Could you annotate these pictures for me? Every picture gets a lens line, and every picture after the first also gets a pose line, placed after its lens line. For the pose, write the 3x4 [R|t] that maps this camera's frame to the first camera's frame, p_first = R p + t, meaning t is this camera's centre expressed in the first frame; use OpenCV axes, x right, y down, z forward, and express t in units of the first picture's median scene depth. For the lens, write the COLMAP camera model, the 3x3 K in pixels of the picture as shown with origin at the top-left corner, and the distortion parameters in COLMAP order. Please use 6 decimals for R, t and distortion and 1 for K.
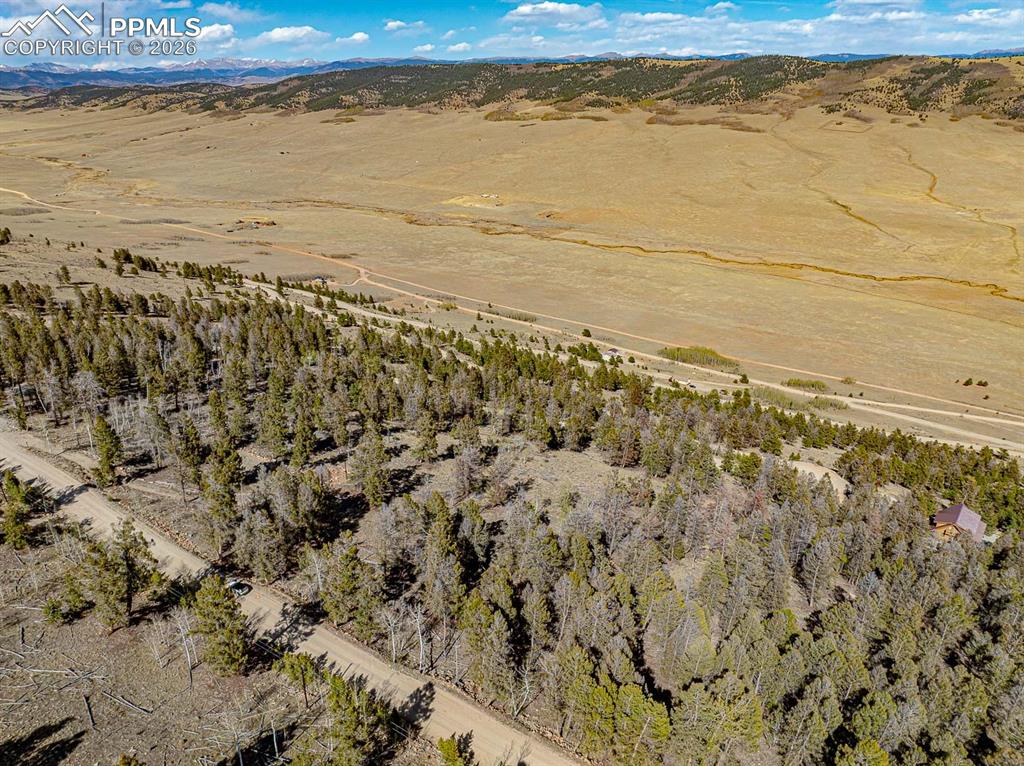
lens RADIAL K [[721.5, 0, 512.8], [0, 721.5, 383.7], [0, 0, 1]] dist [-0.045600, 0.014334]
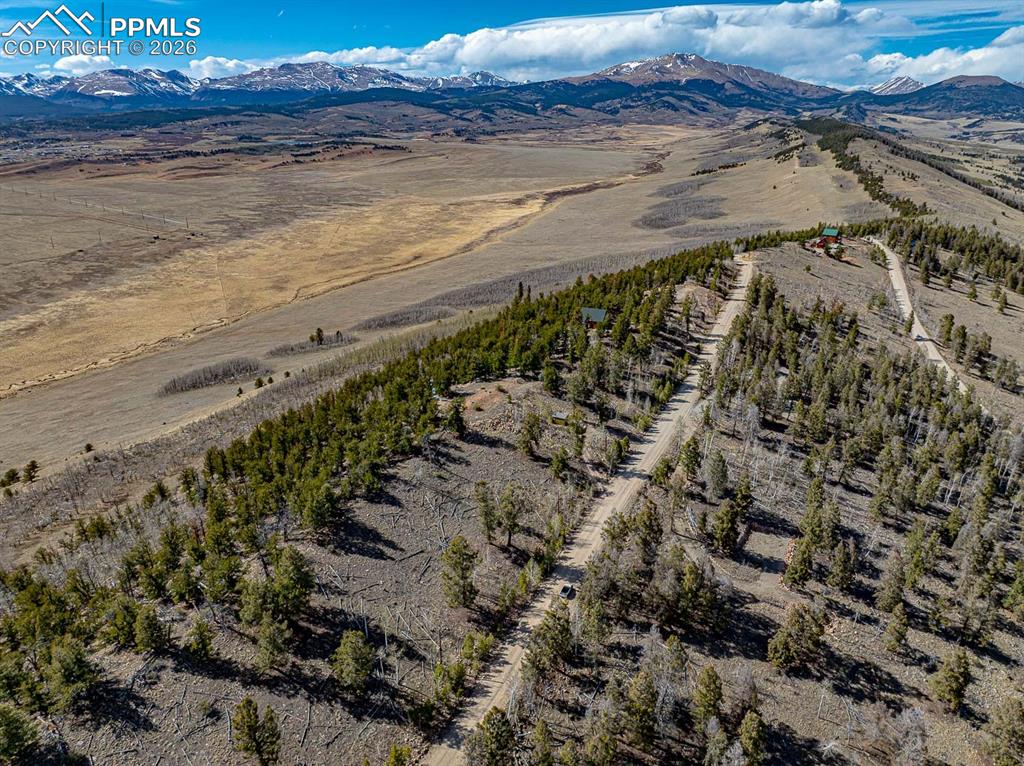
lens RADIAL K [[721.5, 0, 512.8], [0, 721.5, 383.7], [0, 0, 1]] dist [-0.045600, 0.014334]
pose [[0.123314, 0.374767, -0.918881, 0.044102], [-0.401094, 0.865769, 0.299278, -0.025851], [0.907699, 0.331653, 0.257079, 0.035478]]
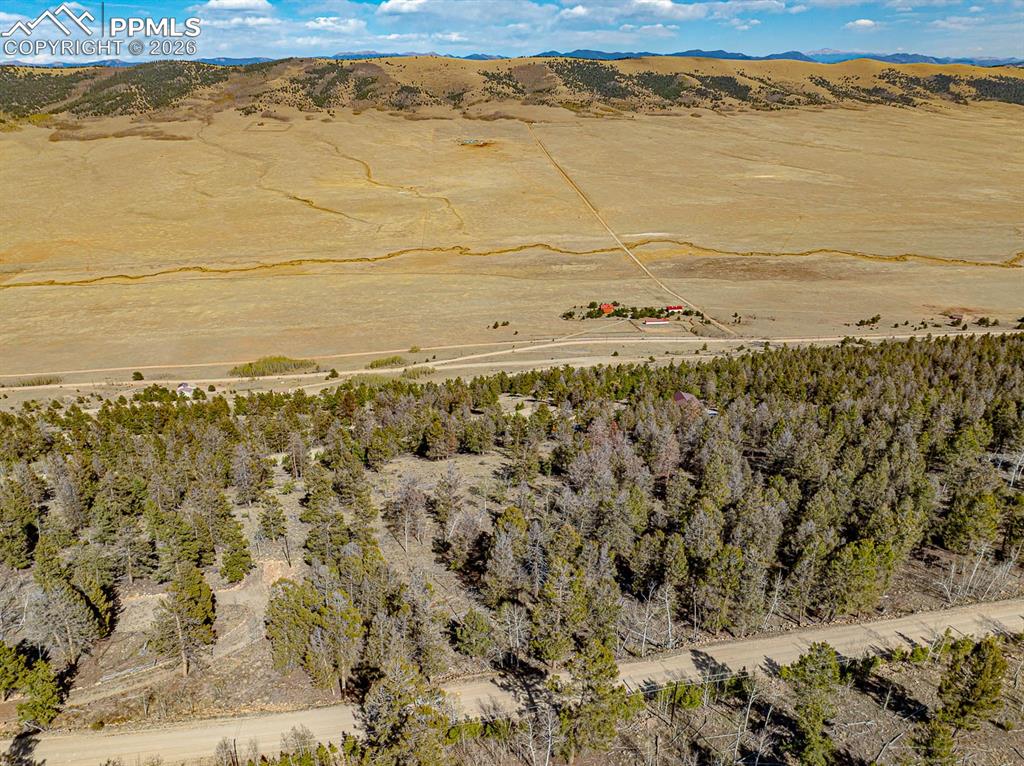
lens RADIAL K [[721.5, 0, 512.8], [0, 721.5, 383.7], [0, 0, 1]] dist [-0.045600, 0.014334]
pose [[0.723317, -0.281925, 0.630342, -0.053333], [0.285400, 0.953295, 0.098872, -0.007933], [-0.628776, 0.108384, 0.769996, 0.020394]]
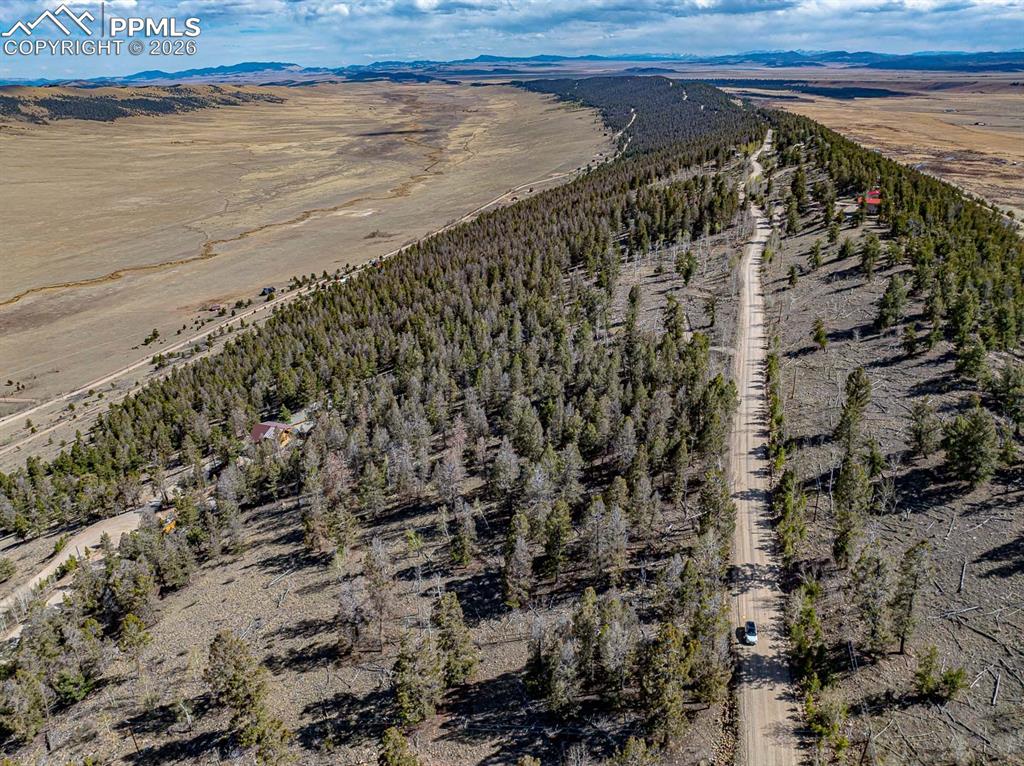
lens RADIAL K [[721.5, 0, 512.8], [0, 721.5, 383.7], [0, 0, 1]] dist [-0.045600, 0.014334]
pose [[-0.307908, -0.371985, 0.875682, -0.069792], [0.411685, 0.777679, 0.475111, -0.036111], [-0.857734, 0.506796, -0.086313, 0.086015]]
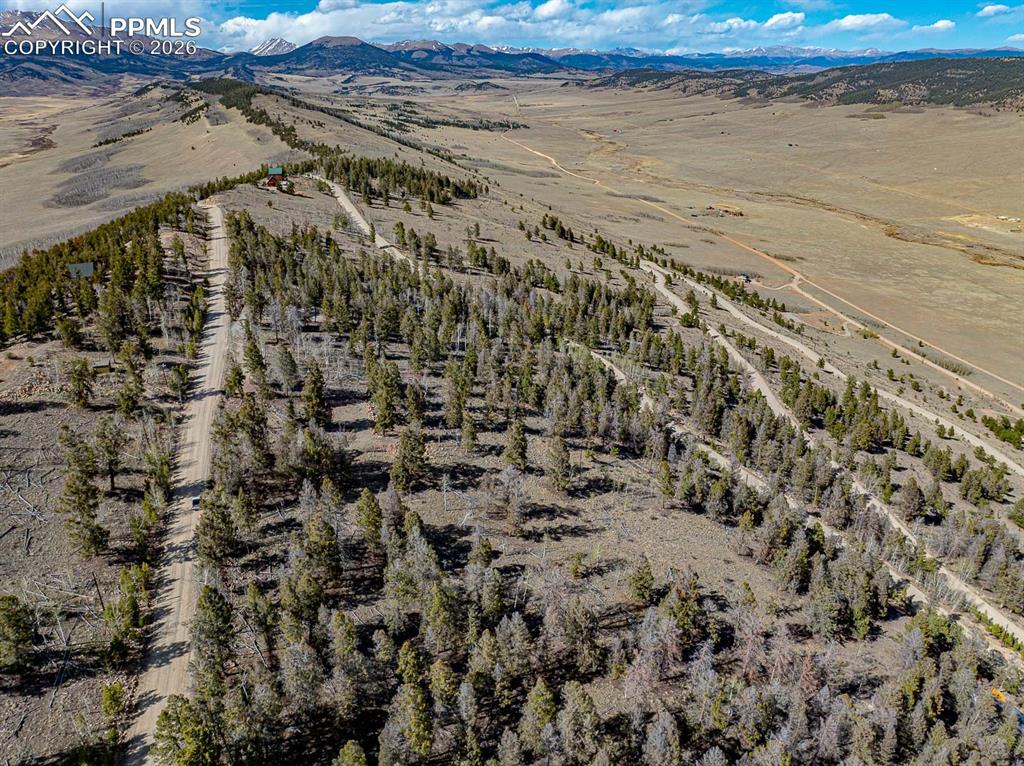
lens RADIAL K [[721.5, 0, 512.8], [0, 721.5, 383.7], [0, 0, 1]] dist [-0.045600, 0.014334]
pose [[0.773047, 0.265627, -0.576057, 0.048213], [-0.257455, 0.961330, 0.097786, -0.011610], [0.579755, 0.072715, 0.811540, 0.023740]]
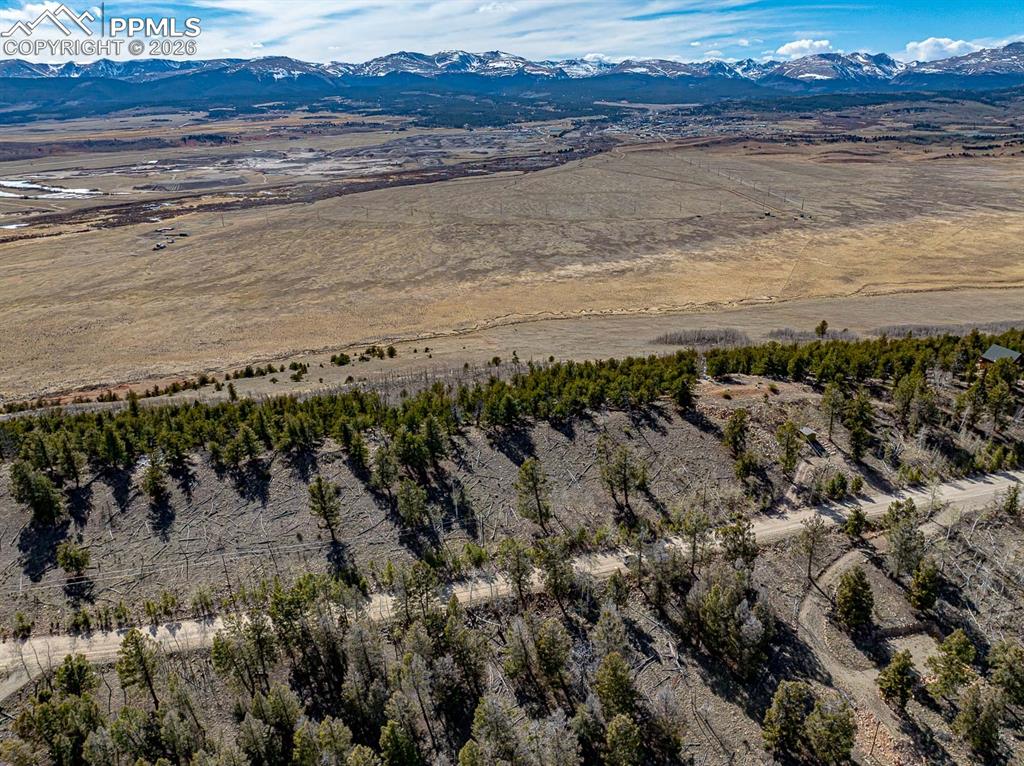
lens RADIAL K [[721.5, 0, 512.8], [0, 721.5, 383.7], [0, 0, 1]] dist [-0.045600, 0.014334]
pose [[-0.671443, 0.299194, -0.677972, 0.039187], [-0.281859, 0.743007, 0.607039, -0.048919], [0.685361, 0.598685, -0.414556, 0.087896]]
